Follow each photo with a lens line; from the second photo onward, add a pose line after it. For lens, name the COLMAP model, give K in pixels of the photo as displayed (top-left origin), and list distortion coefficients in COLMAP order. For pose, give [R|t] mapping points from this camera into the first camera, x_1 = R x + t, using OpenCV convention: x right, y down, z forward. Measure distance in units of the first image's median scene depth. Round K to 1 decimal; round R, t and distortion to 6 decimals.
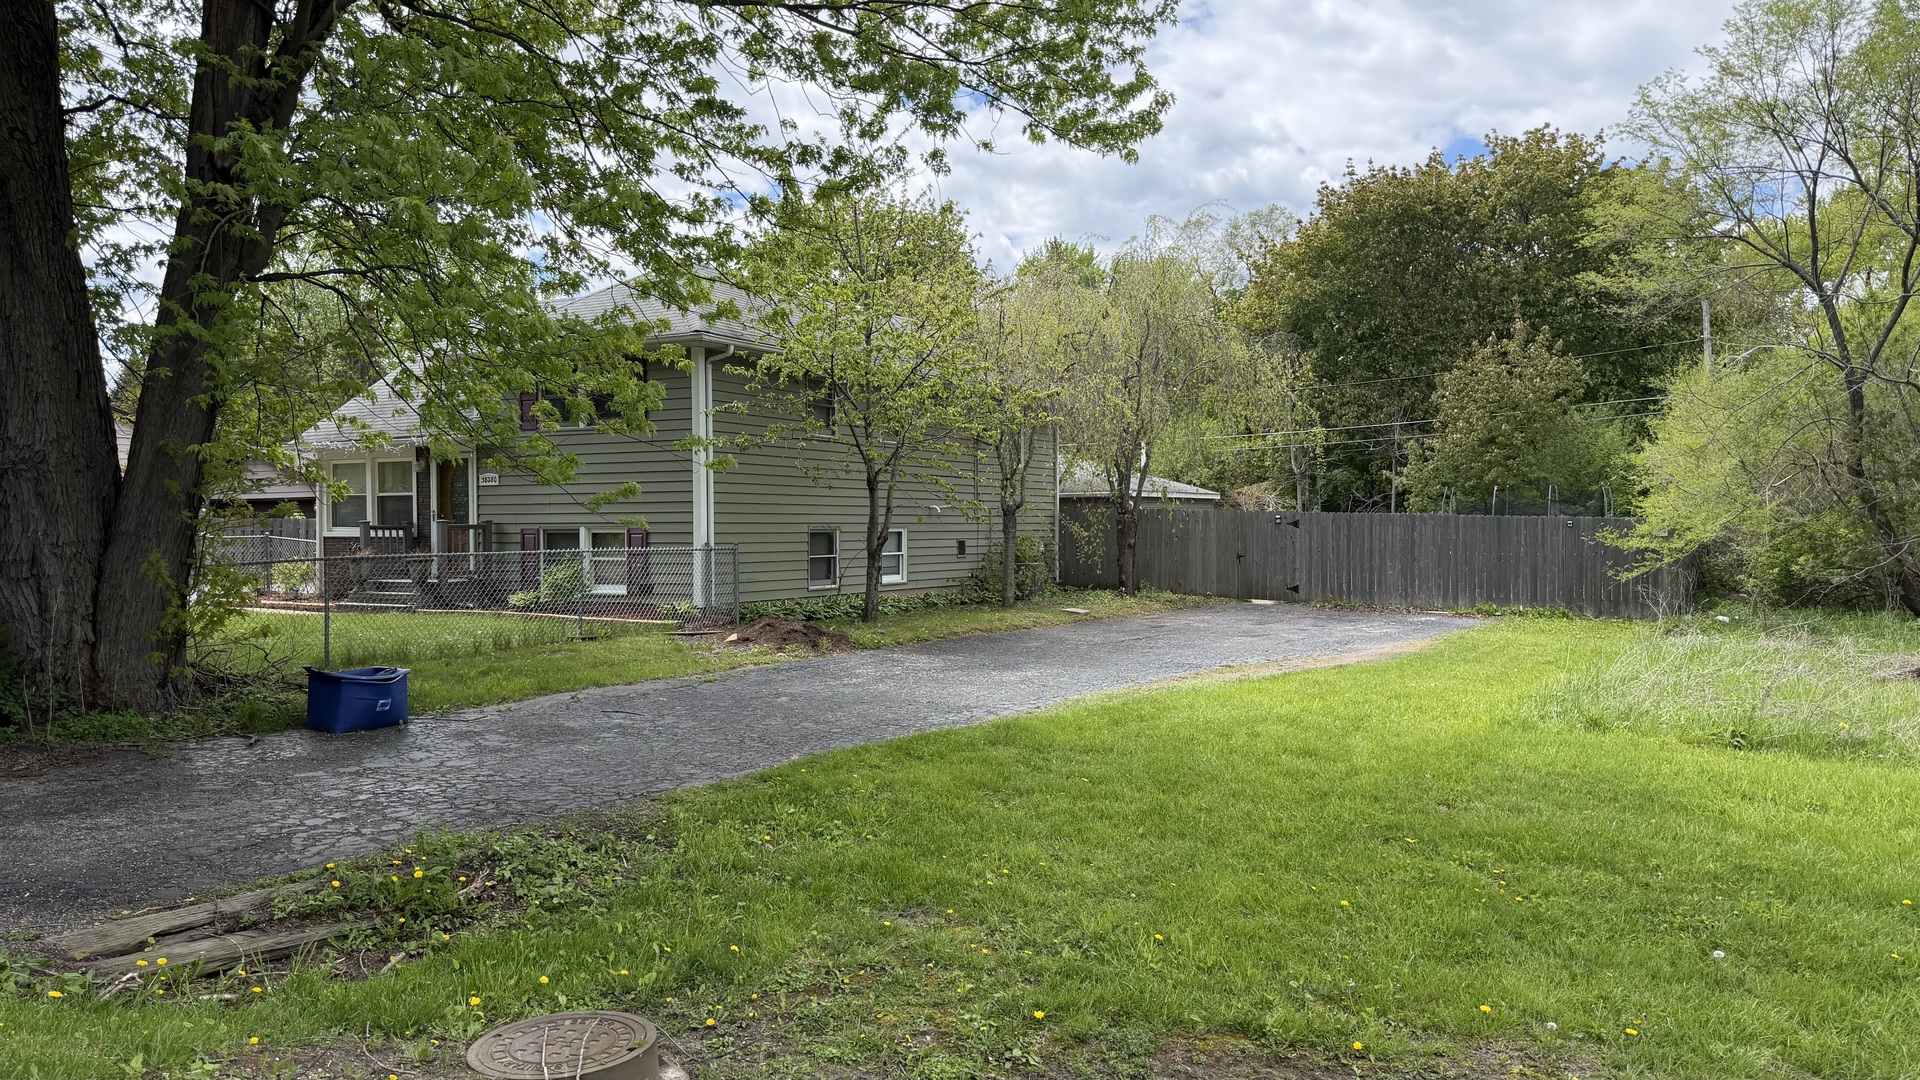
lens RADIAL K [[1365.1, 0, 922.8], [0, 1365.1, 573.5], [0, 0, 1]] dist [0.176142, -0.308072]
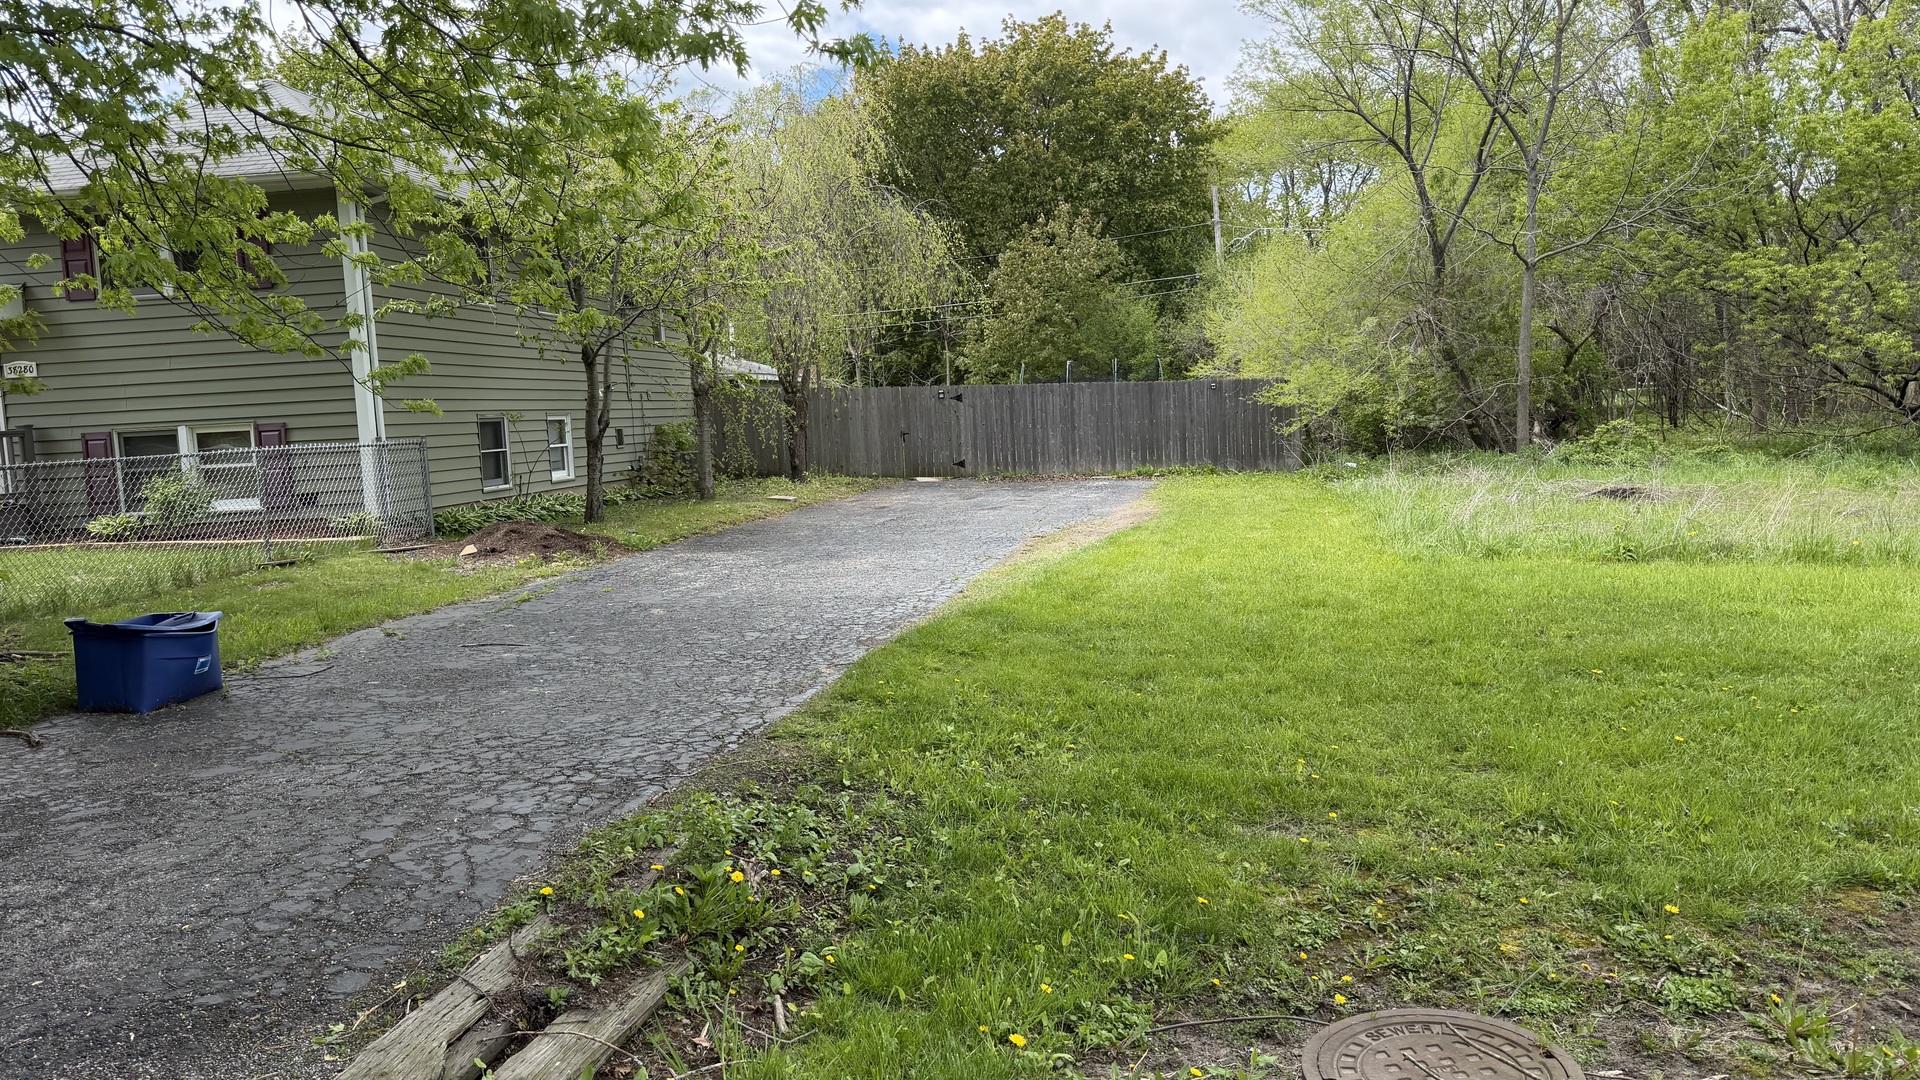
lens RADIAL K [[1365.1, 0, 922.8], [0, 1365.1, 573.5], [0, 0, 1]] dist [0.176142, -0.308072]
pose [[0.915416, -0.086425, 0.393122, -0.163466], [0.057749, 0.994772, 0.084222, 0.005514], [-0.398345, -0.054396, 0.915621, 0.109299]]
